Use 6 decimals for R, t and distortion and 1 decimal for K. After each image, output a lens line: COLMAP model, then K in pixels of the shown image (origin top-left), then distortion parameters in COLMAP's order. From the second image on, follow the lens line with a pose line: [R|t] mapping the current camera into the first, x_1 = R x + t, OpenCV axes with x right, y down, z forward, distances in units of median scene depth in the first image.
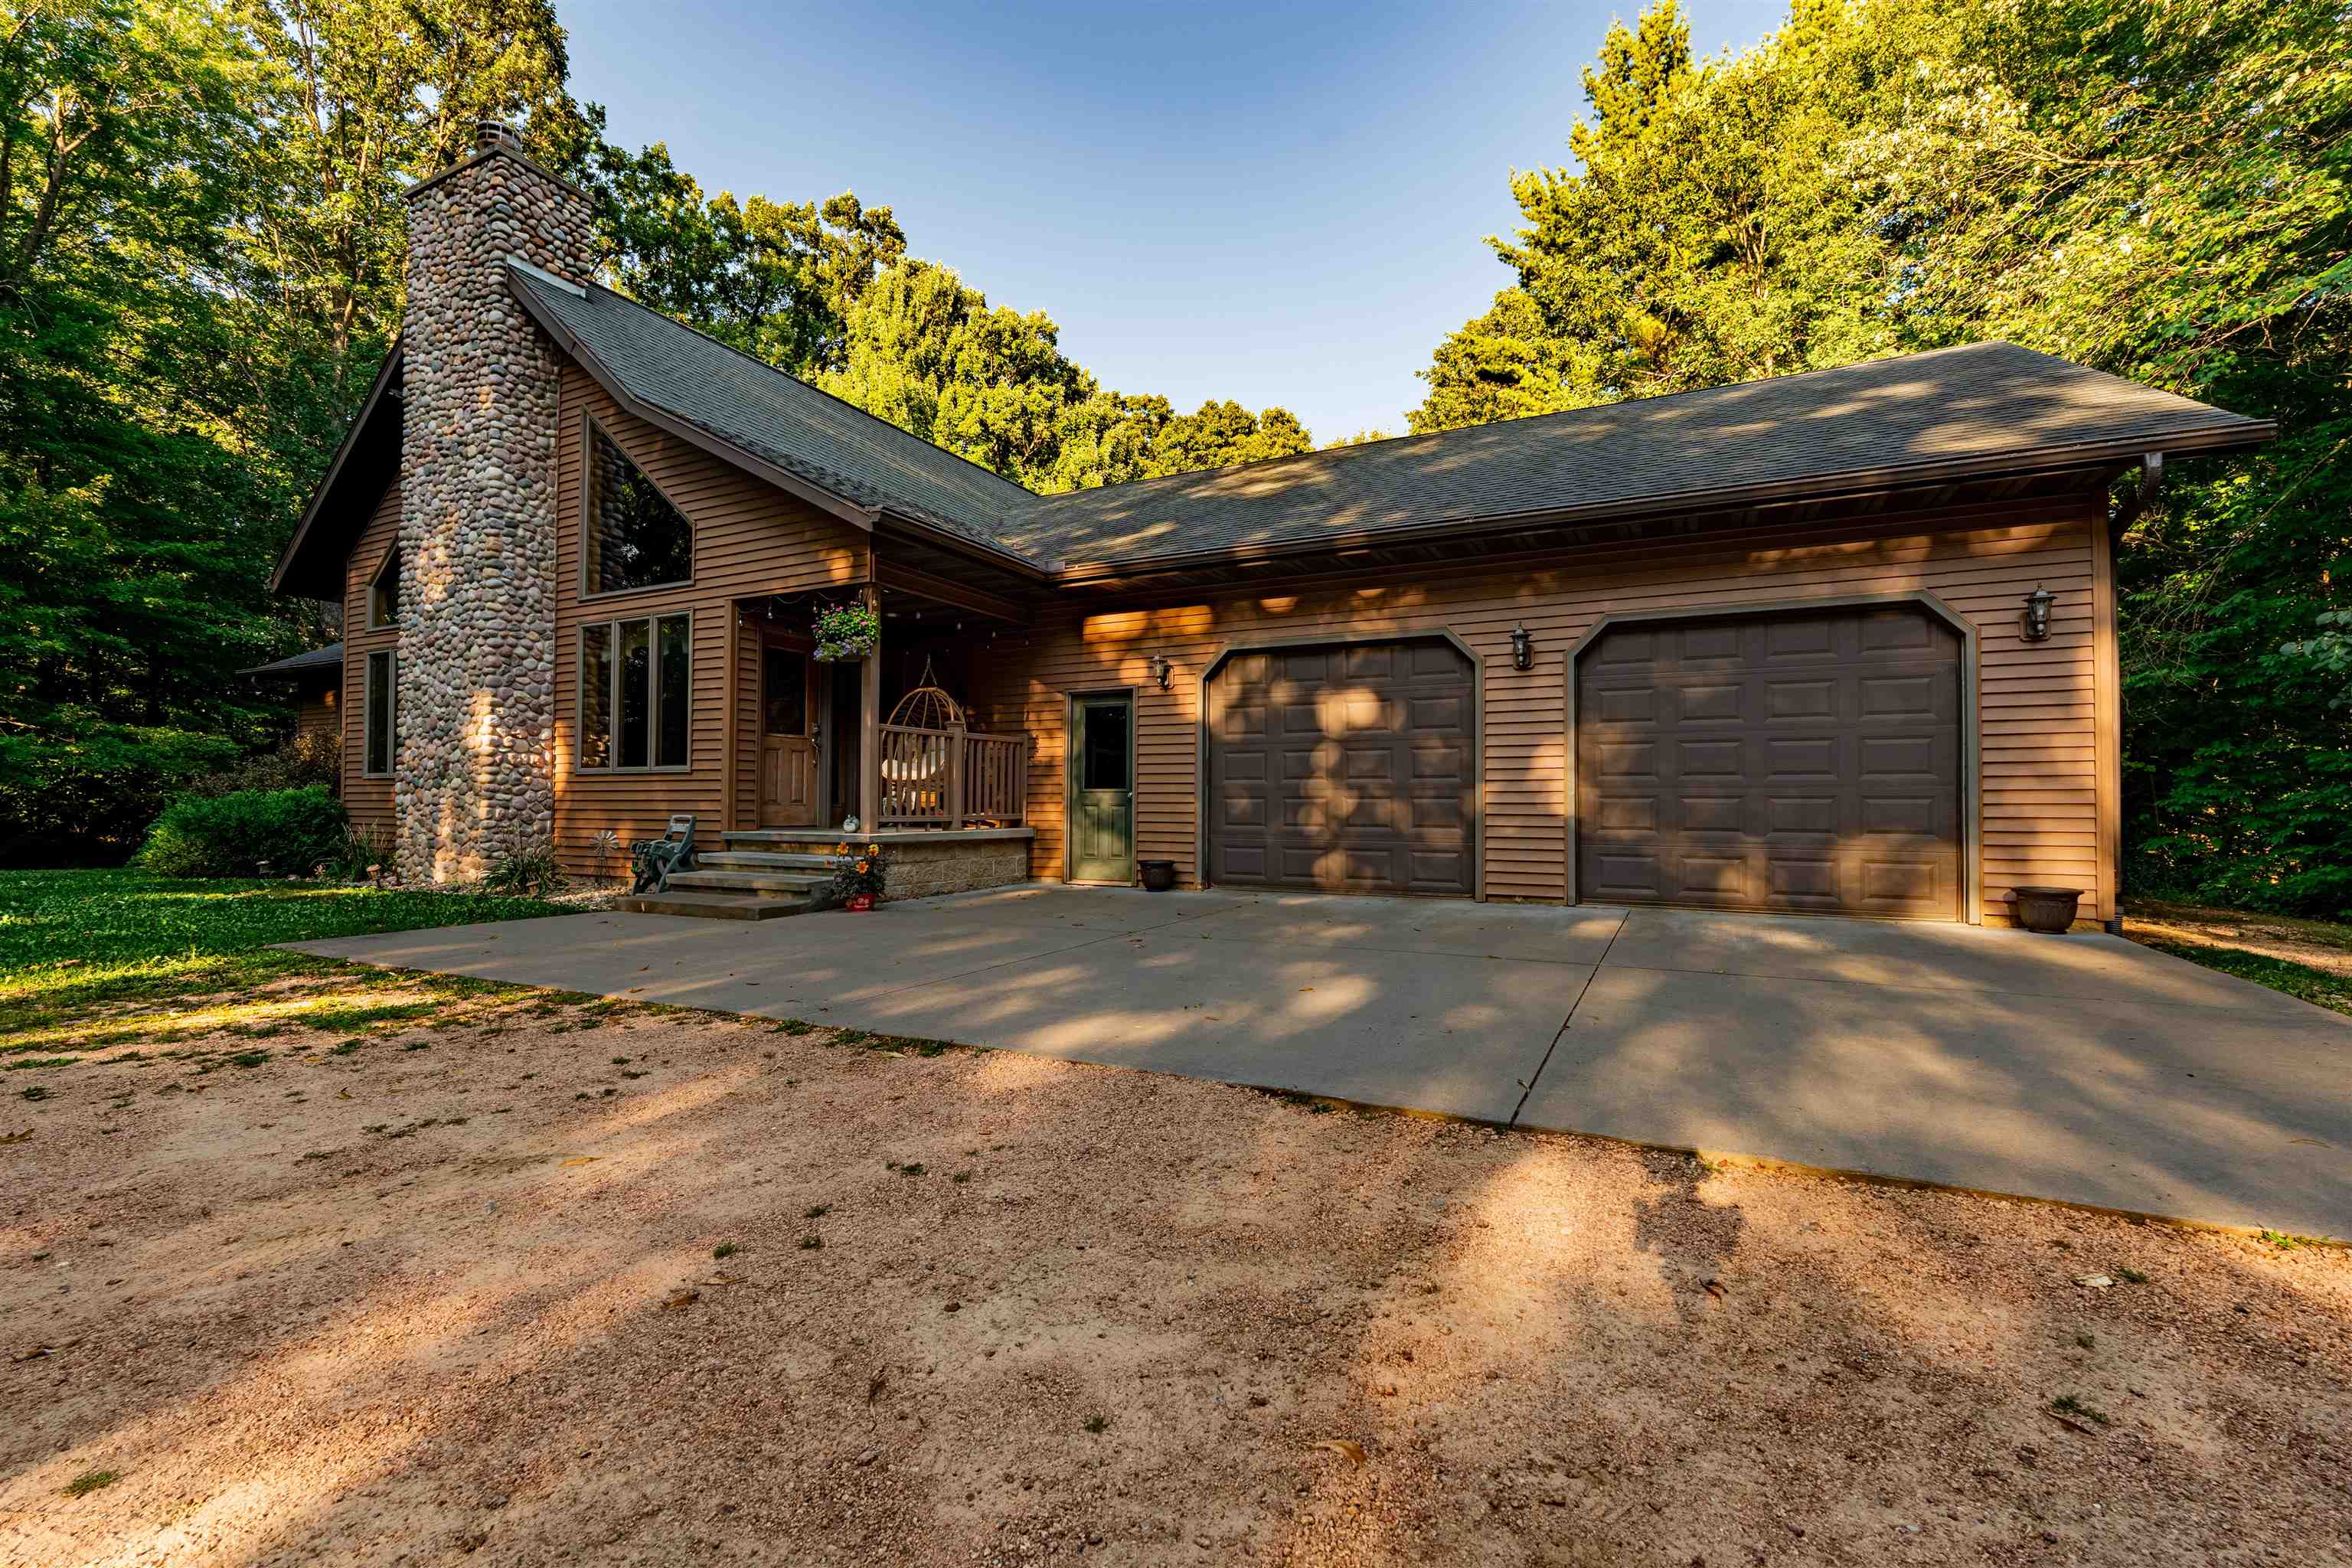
lens RADIAL K [[1030.1, 0, 1171.4], [0, 1030.1, 794.2], [0, 0, 1]] dist [-0.006971, 0.002175]
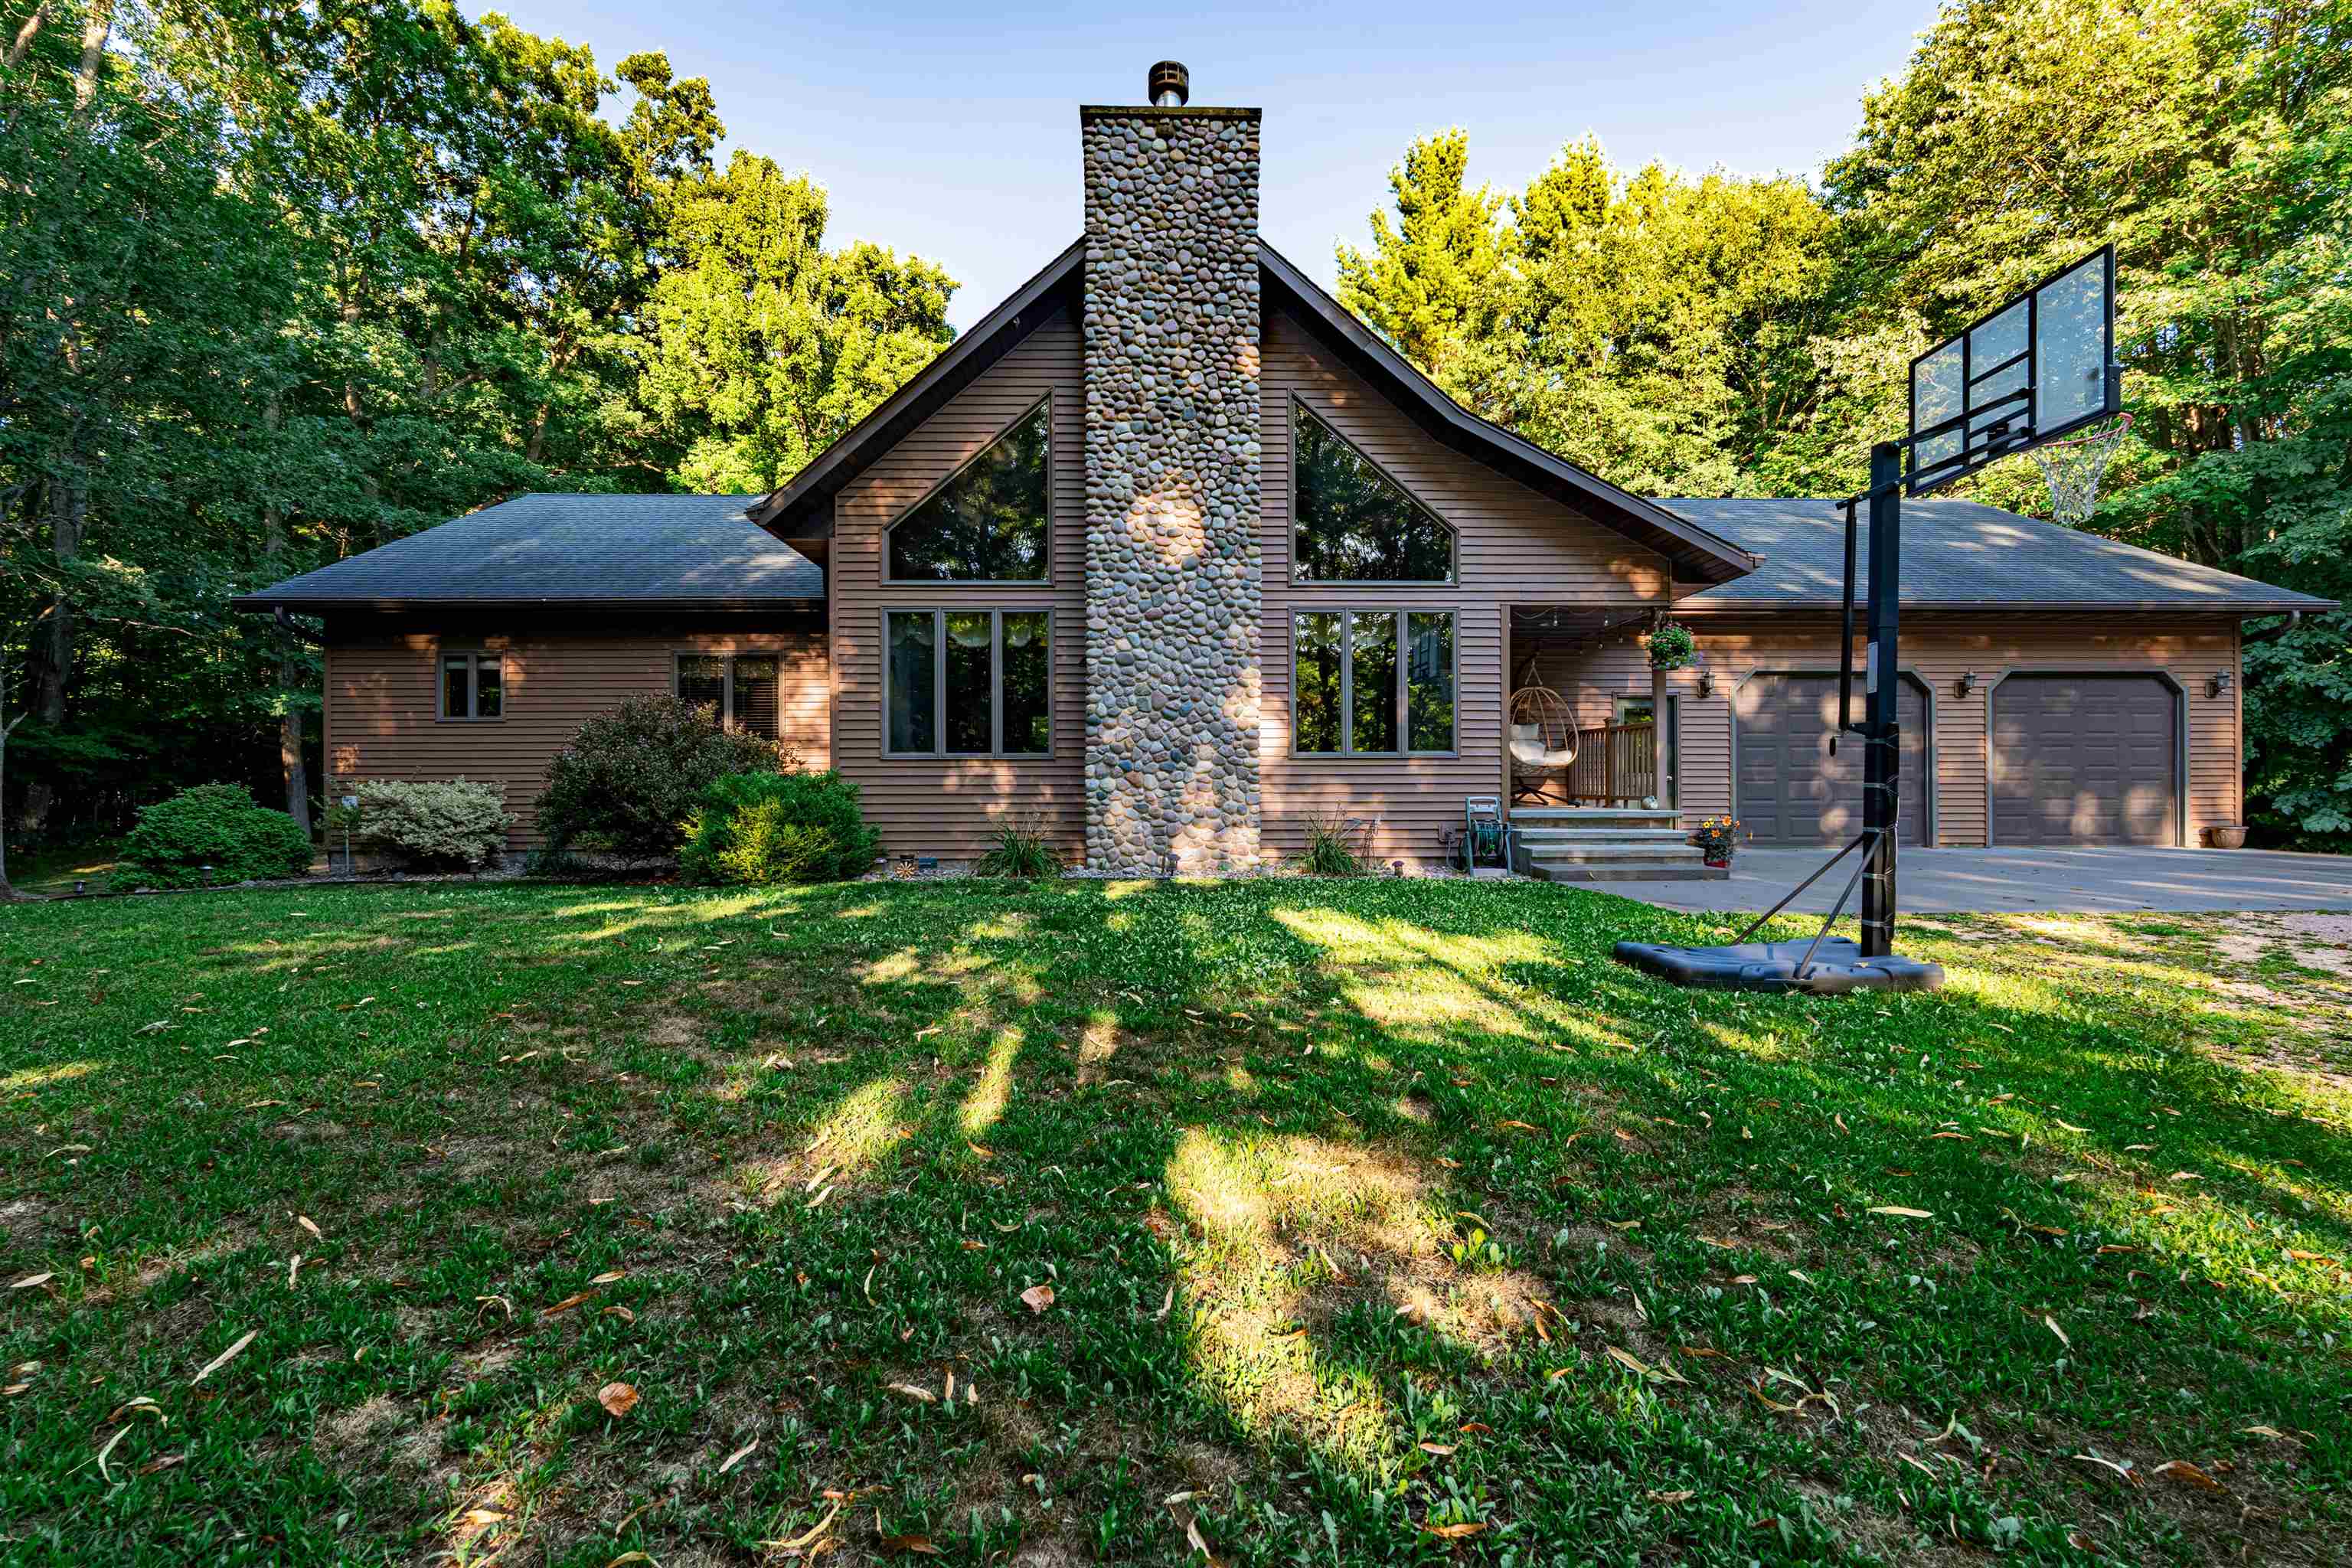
lens RADIAL K [[1030.1, 0, 1181.3], [0, 1030.1, 784.5], [0, 0, 1]] dist [-0.006971, 0.002175]
pose [[0.869995, -0.007239, 0.493008, -1.238165], [-0.000059, 0.999891, 0.014786, -0.009052], [-0.493061, -0.012893, 0.869899, 0.185459]]
